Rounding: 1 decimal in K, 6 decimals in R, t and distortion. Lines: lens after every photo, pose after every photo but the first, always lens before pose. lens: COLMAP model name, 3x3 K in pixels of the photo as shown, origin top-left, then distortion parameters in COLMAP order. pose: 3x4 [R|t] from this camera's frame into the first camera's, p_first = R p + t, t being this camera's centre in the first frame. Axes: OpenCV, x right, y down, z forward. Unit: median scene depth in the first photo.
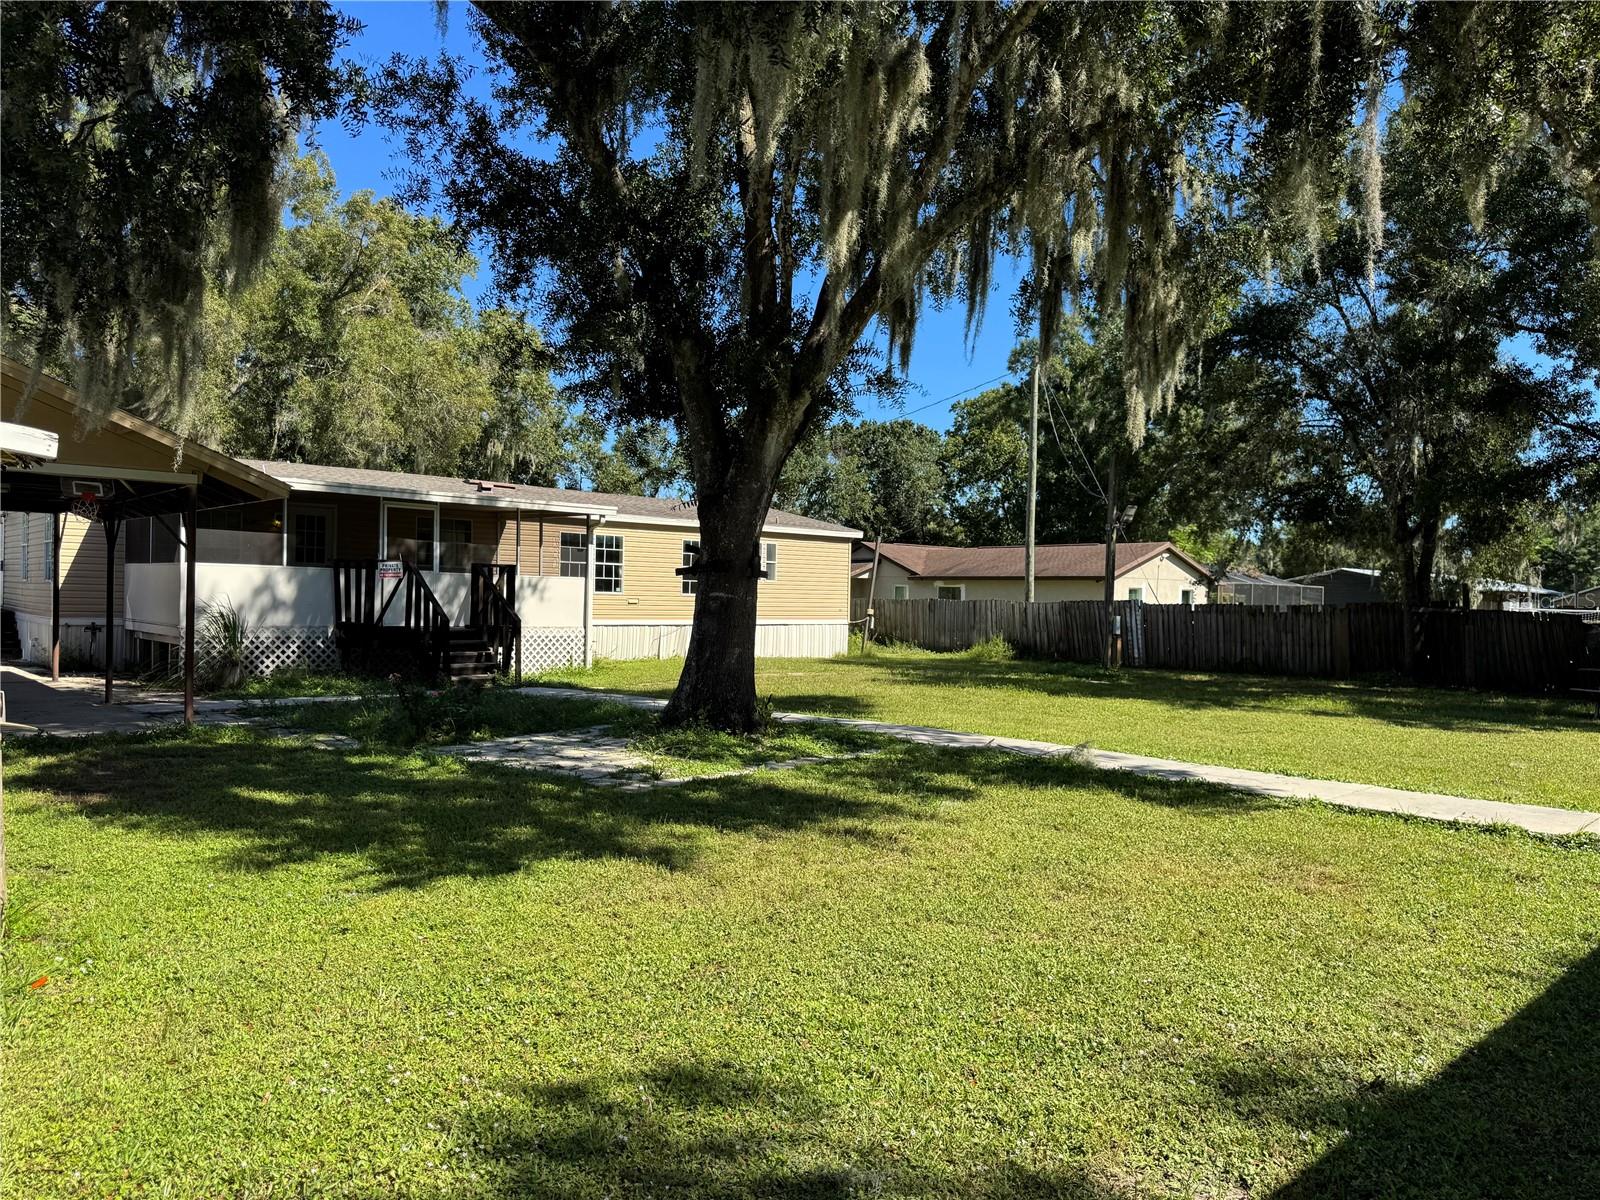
lens RADIAL K [[1167.4, 0, 798.6], [0, 1167.4, 602.4], [0, 0, 1]] dist [0.143404, -0.021939]
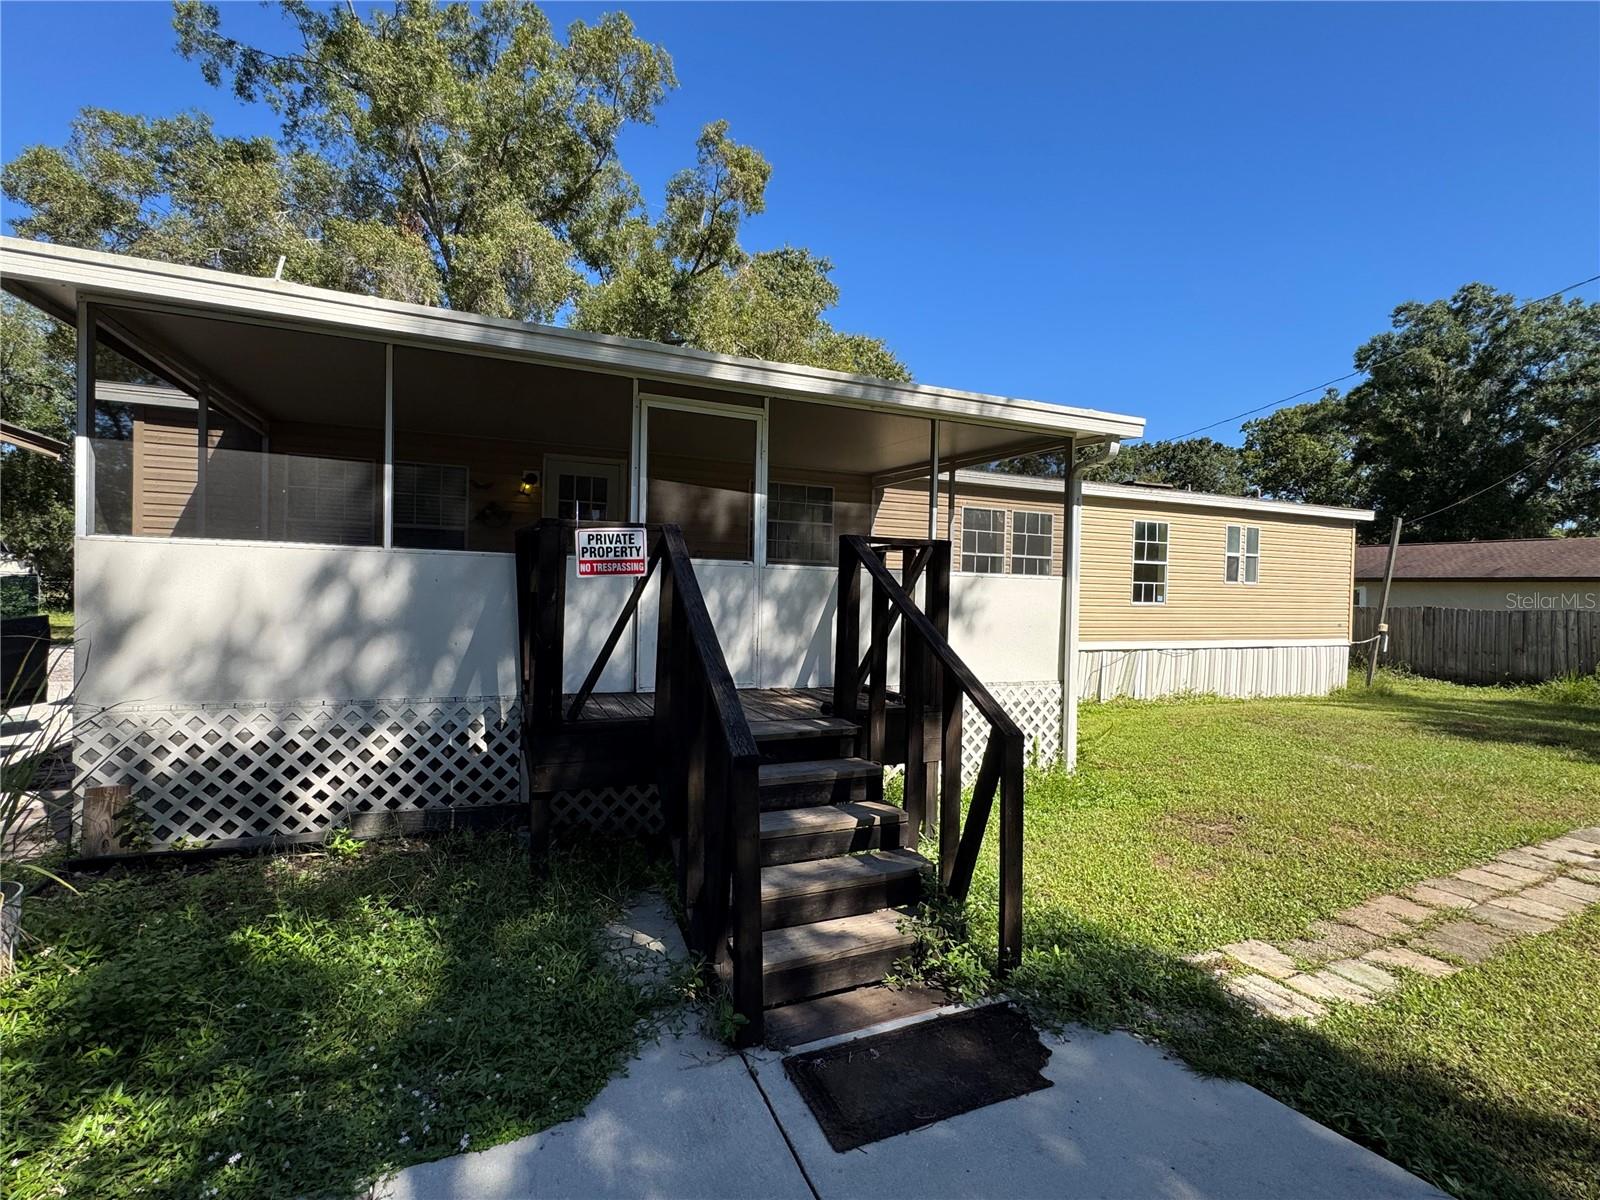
lens RADIAL K [[755.5, 0, 790.6], [0, 755.5, 599.1], [0, 0, 1]] dist [-0.001171, -0.000082]
pose [[0.950358, 0.007571, -0.311068, -0.158219], [-0.006398, 0.999968, 0.004790, -0.010361], [0.311094, -0.002562, 0.950376, 0.560436]]
